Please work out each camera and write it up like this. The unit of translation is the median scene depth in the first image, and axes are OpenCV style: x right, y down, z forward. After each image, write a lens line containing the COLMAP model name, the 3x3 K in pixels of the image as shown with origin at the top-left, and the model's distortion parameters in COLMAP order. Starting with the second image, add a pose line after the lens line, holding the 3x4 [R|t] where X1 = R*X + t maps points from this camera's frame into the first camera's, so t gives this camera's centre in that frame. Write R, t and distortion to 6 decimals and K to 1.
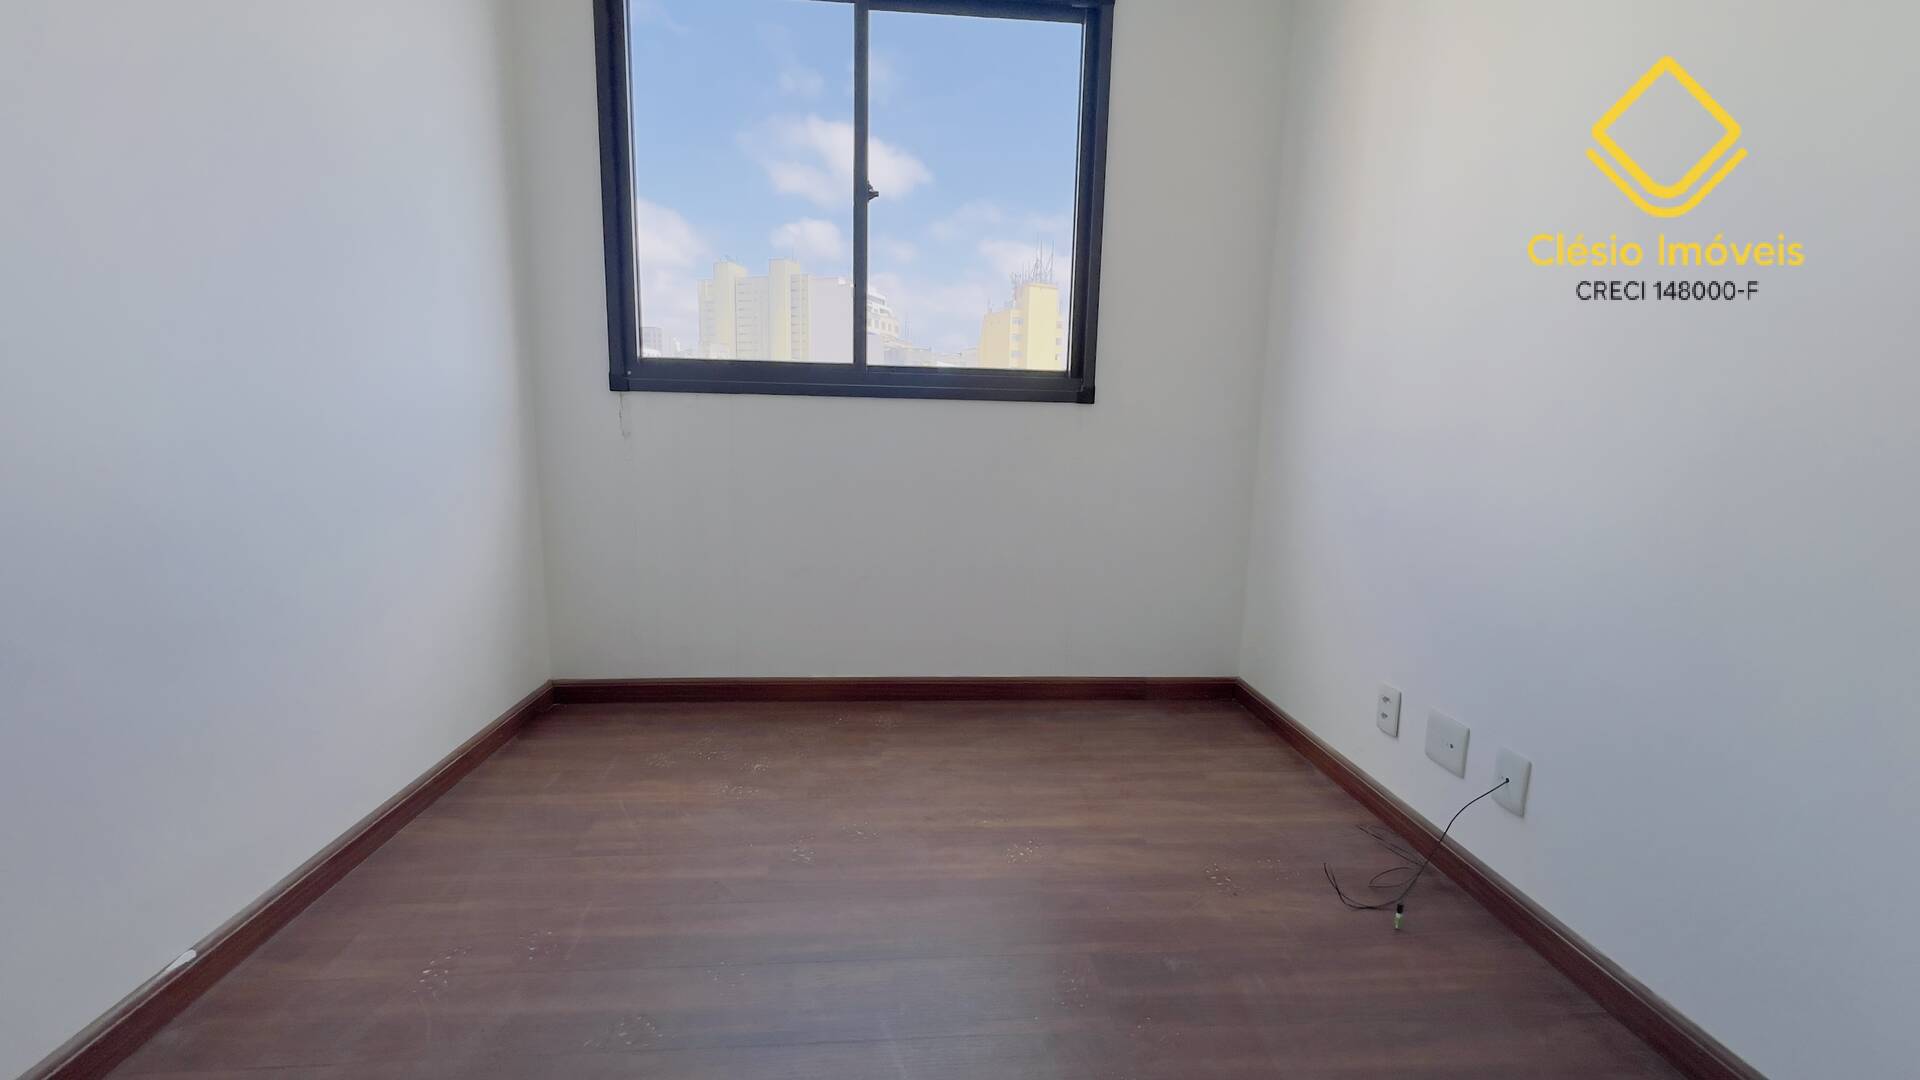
lens RADIAL K [[765.9, 0, 960.9], [0, 765.9, 546.3], [0, 0, 1]] dist [-0.001882, 0.000233]
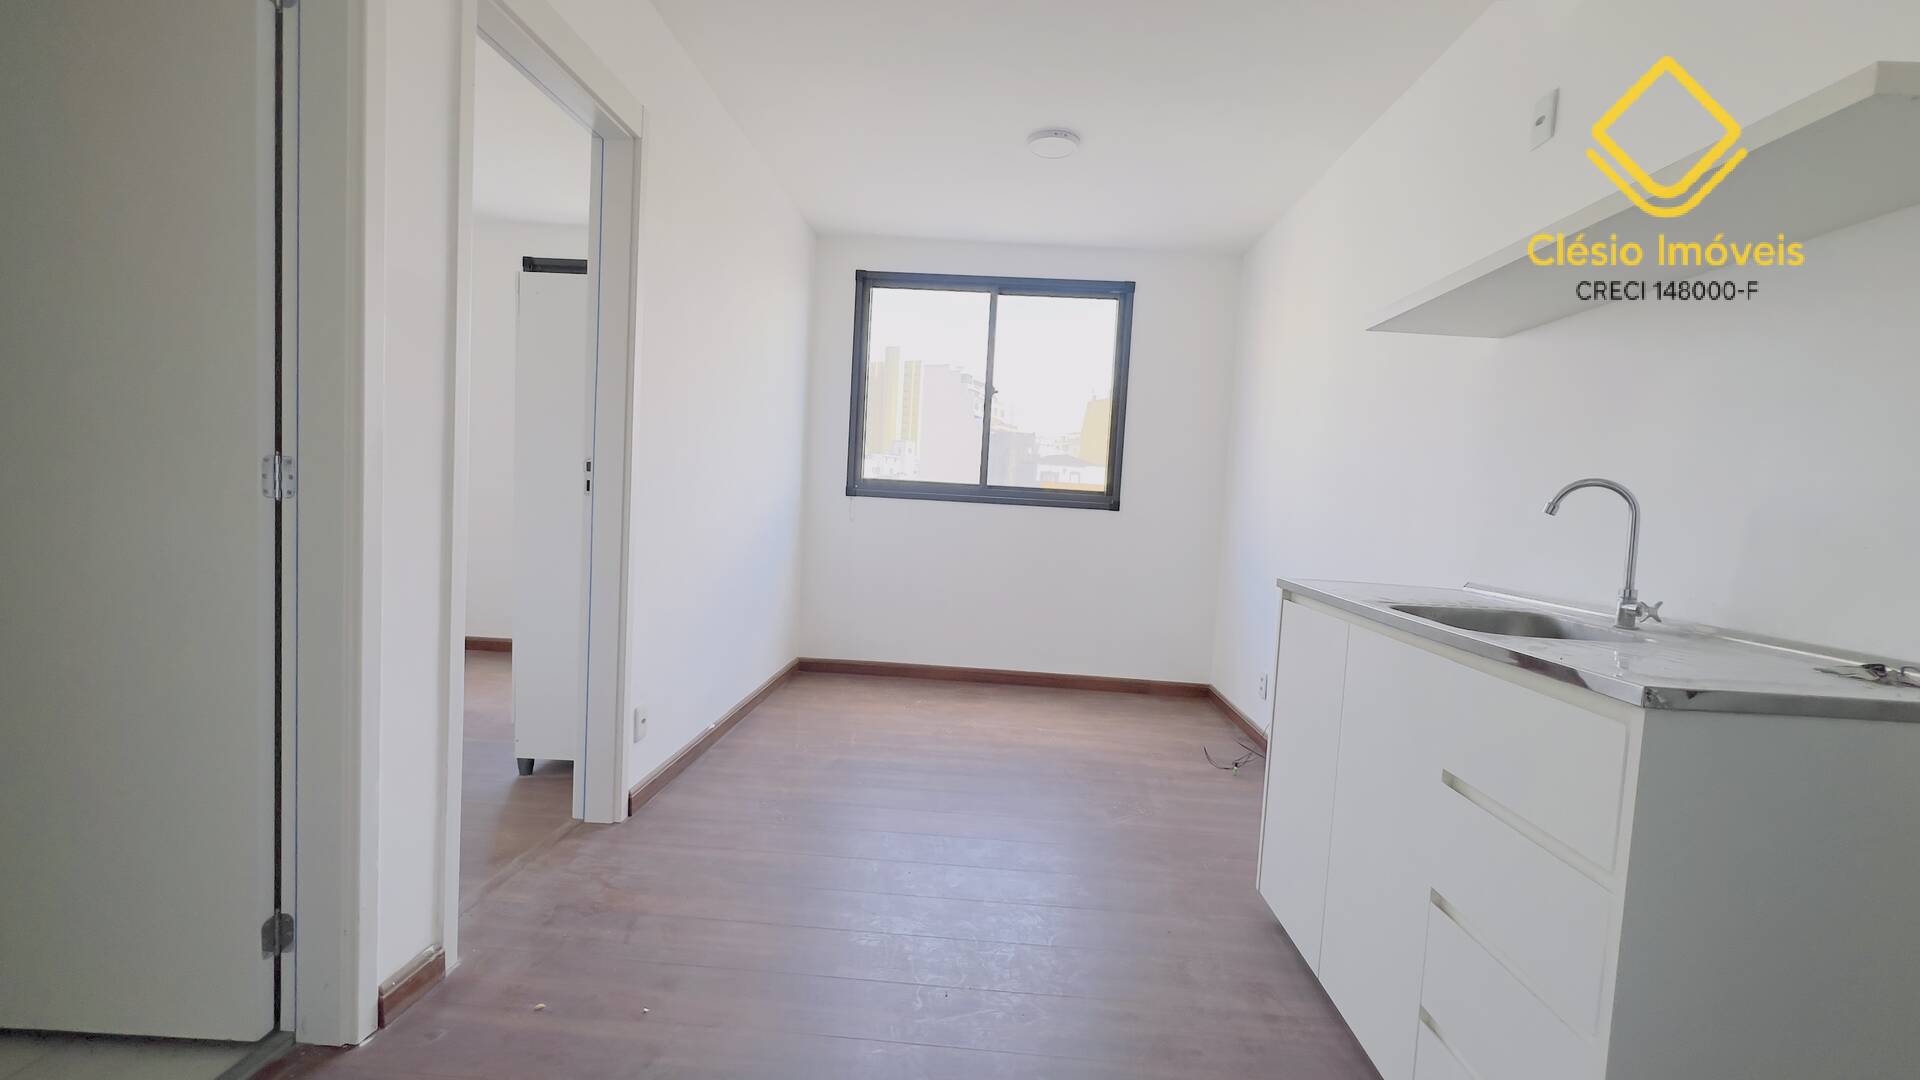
lens RADIAL K [[765.9, 0, 961.7], [0, 765.9, 541.8], [0, 0, 1]] dist [-0.001882, 0.000233]
pose [[0.991033, 0.037753, -0.128169, 0.054547], [-0.051413, 0.993143, -0.104999, 0.088337], [0.123326, 0.110647, 0.986178, -0.805070]]
